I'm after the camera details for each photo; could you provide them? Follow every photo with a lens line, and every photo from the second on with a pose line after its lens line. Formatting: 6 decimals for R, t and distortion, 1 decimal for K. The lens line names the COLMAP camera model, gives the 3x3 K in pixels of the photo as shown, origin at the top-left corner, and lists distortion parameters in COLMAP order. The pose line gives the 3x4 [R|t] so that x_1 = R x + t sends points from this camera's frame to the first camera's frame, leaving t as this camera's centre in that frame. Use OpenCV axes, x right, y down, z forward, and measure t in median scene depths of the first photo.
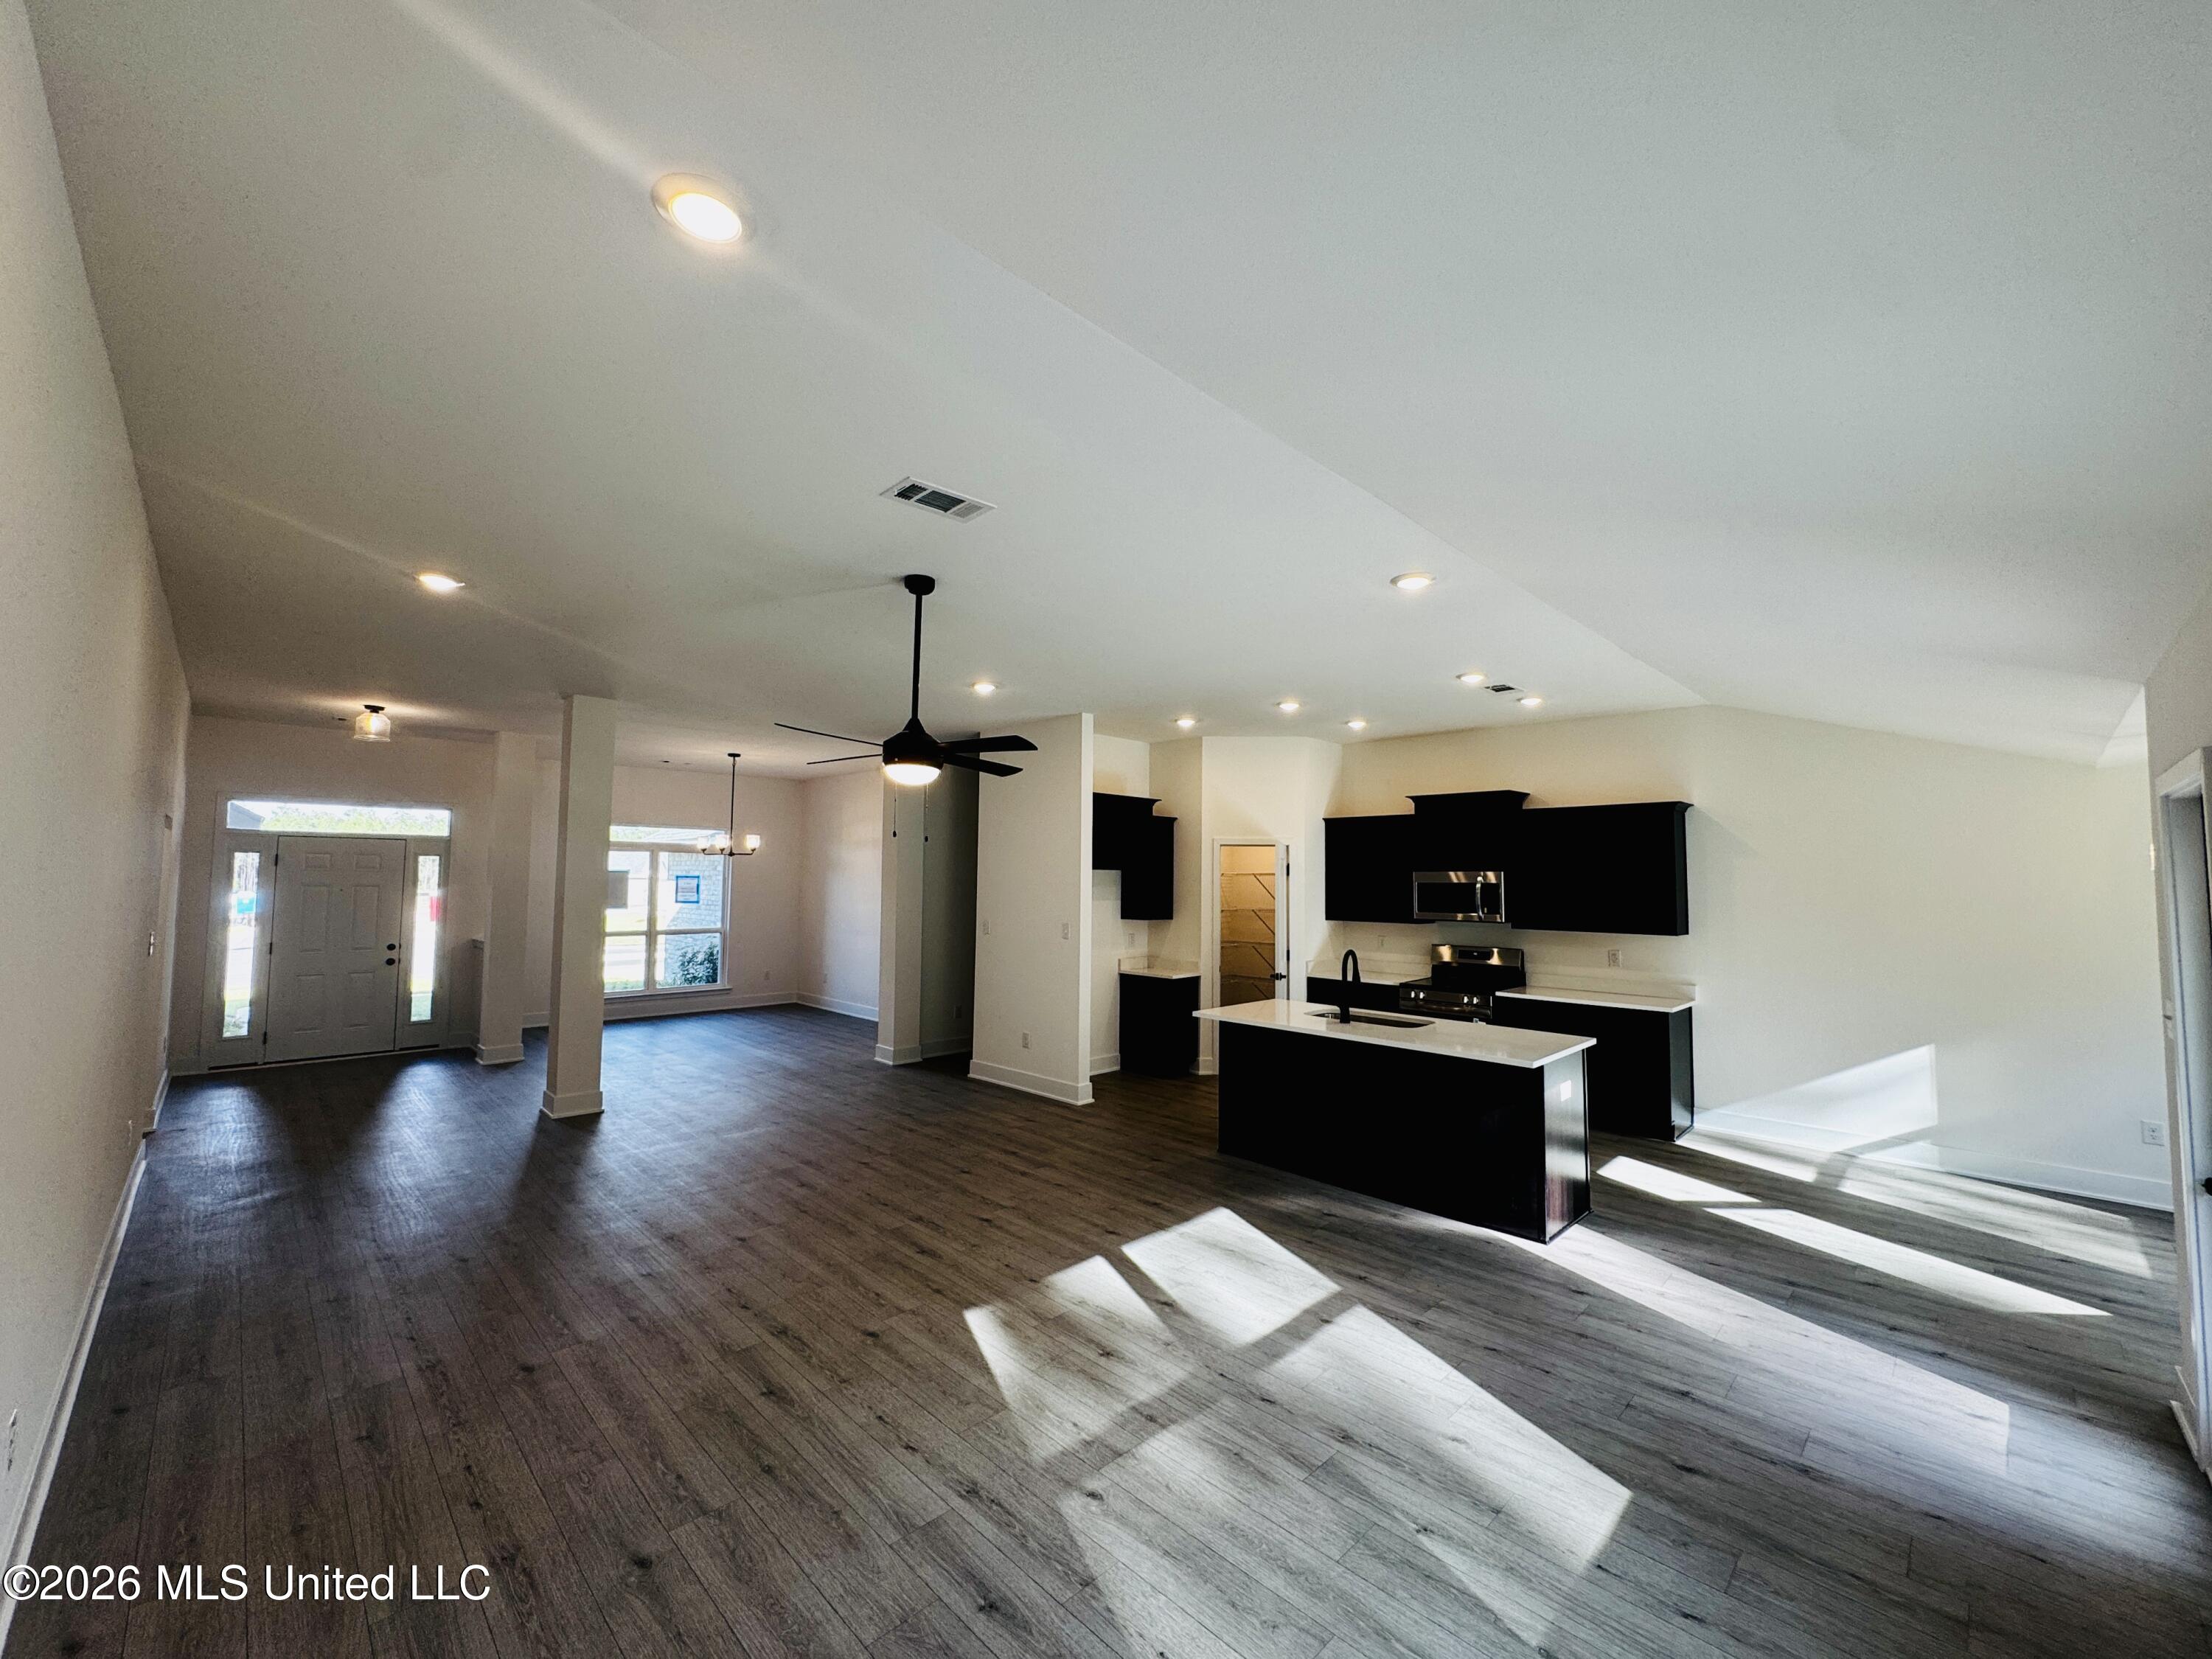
lens RADIAL K [[894.5, 0, 1097.5], [0, 894.5, 797.6], [0, 0, 1]] dist [-0.001335, -0.000129]
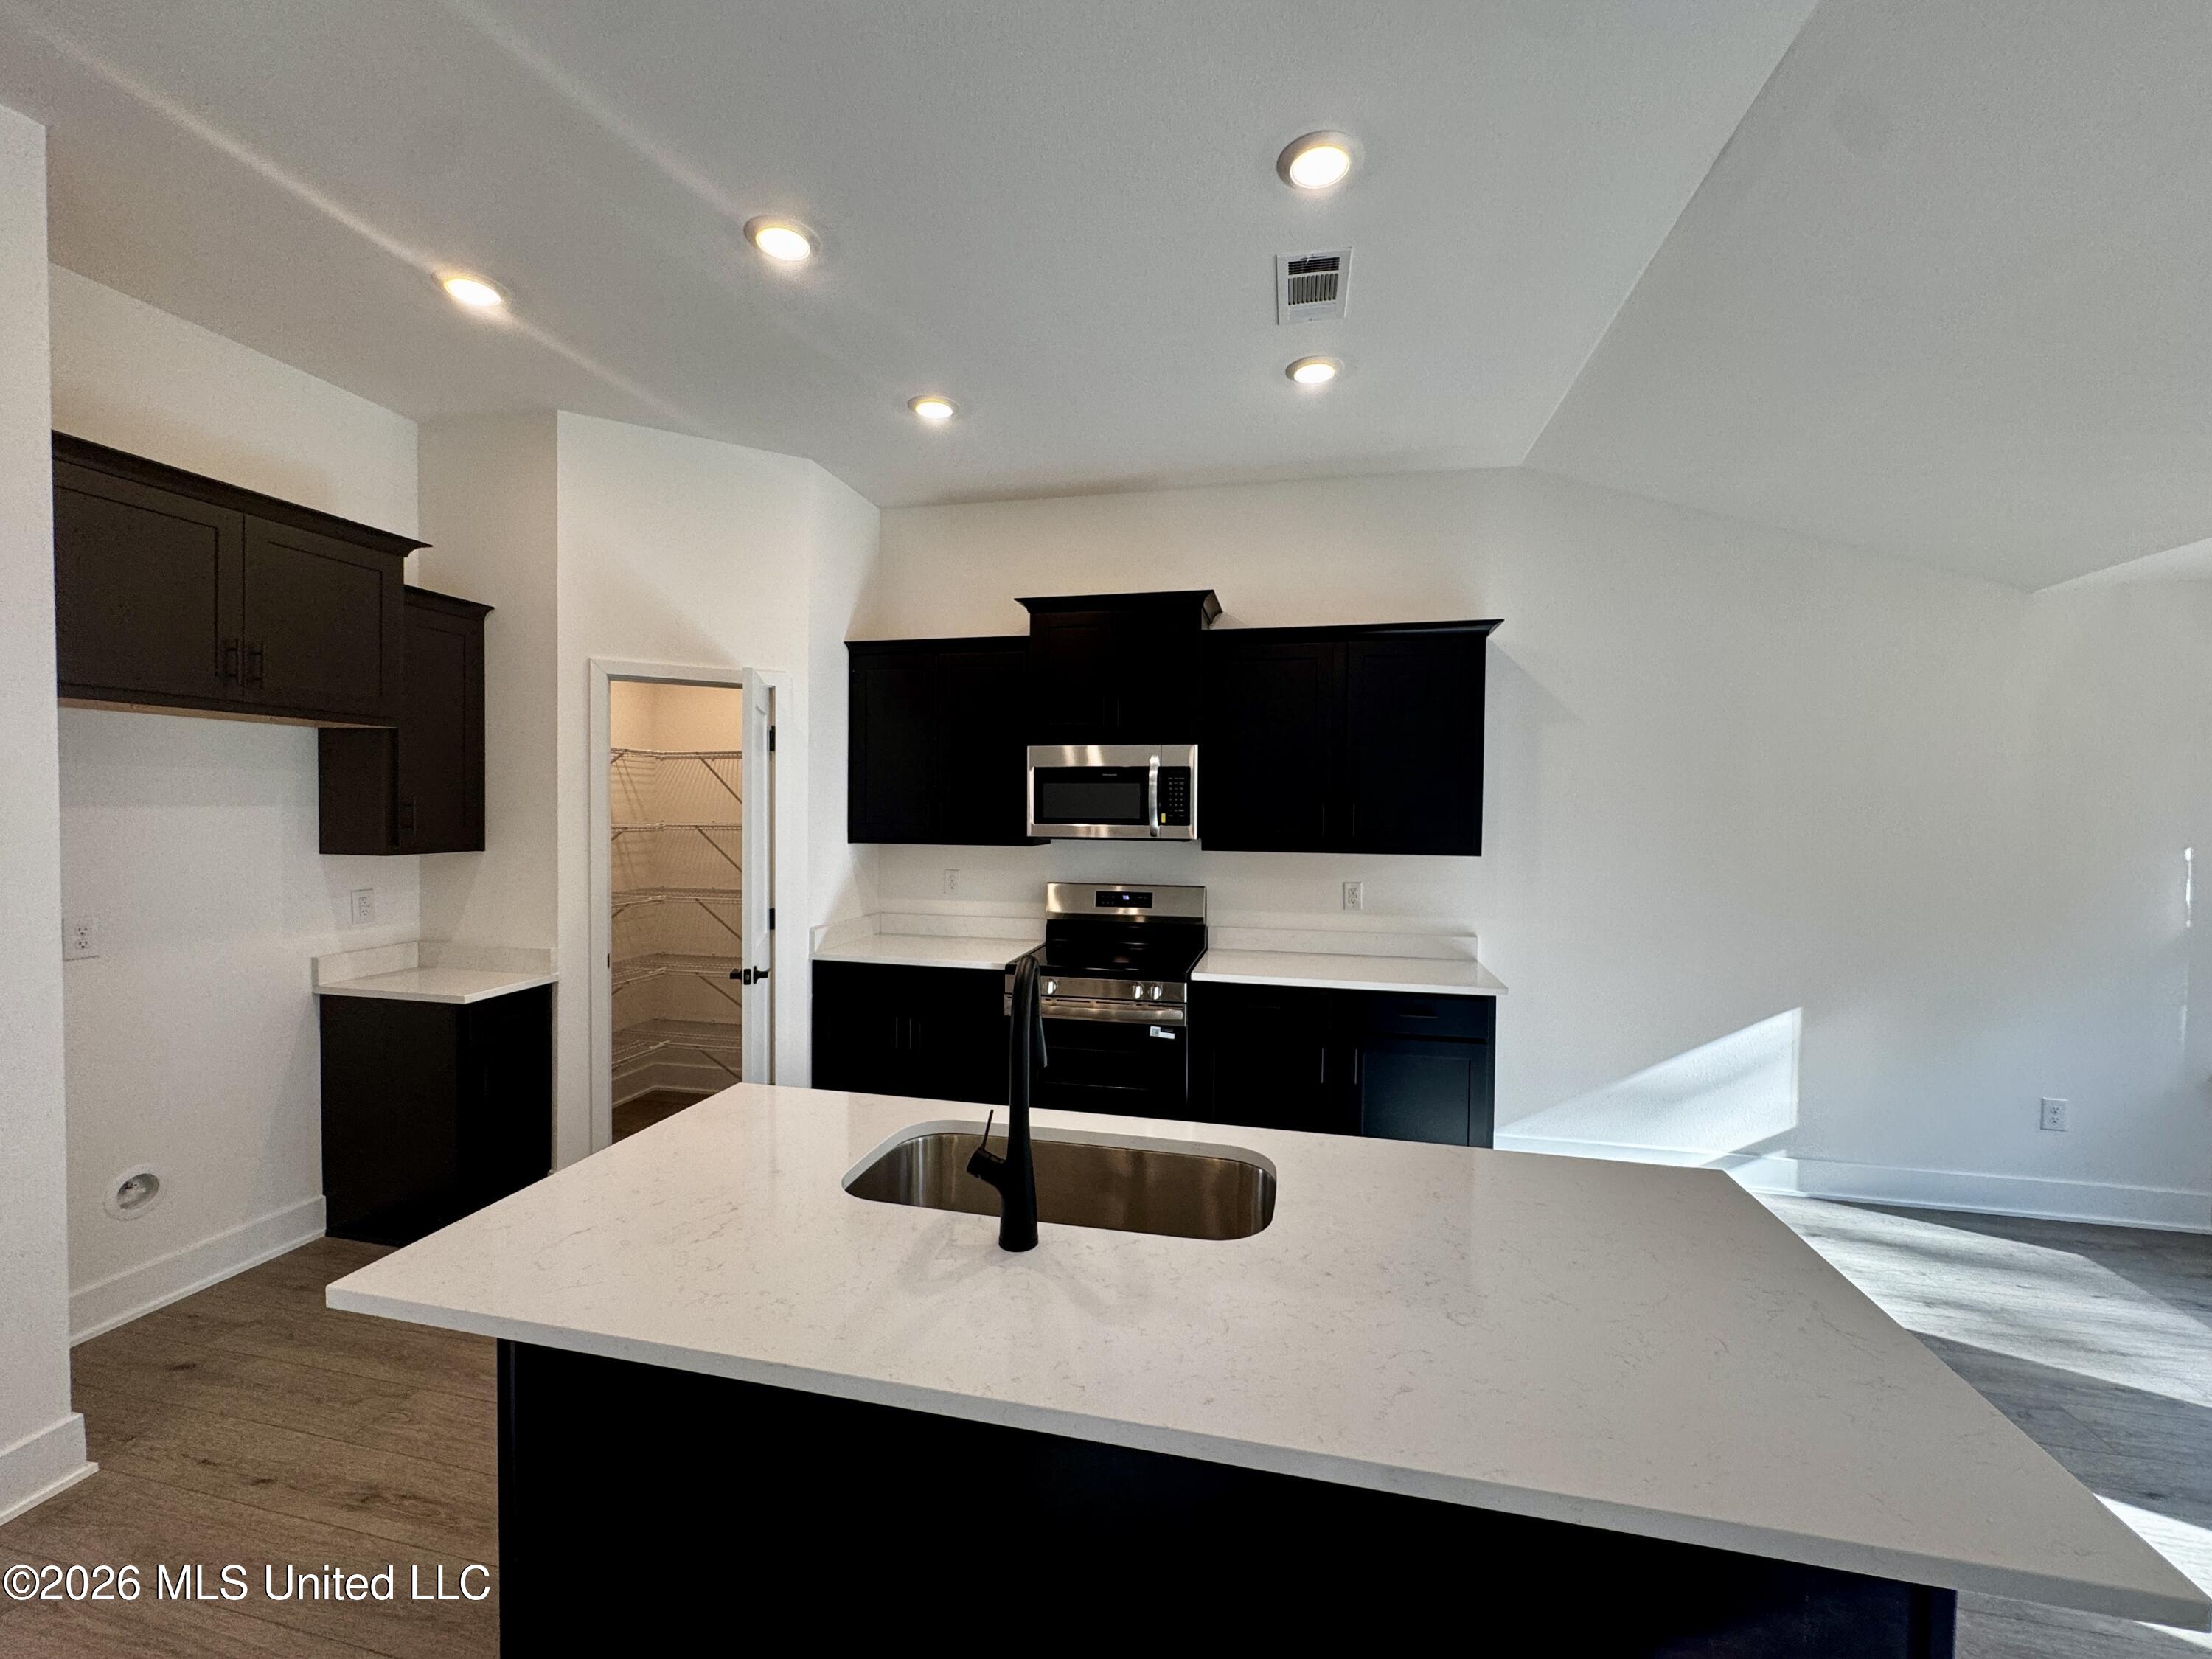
lens RADIAL K [[892.8, 0, 1096.9], [0, 892.8, 821.0], [0, 0, 1]] dist [-0.000554, -0.000245]
pose [[0.841015, -0.019634, 0.540655, 0.104547], [-0.054326, 0.991225, 0.120502, 0.059112], [-0.538277, -0.130716, 0.832569, 0.524031]]
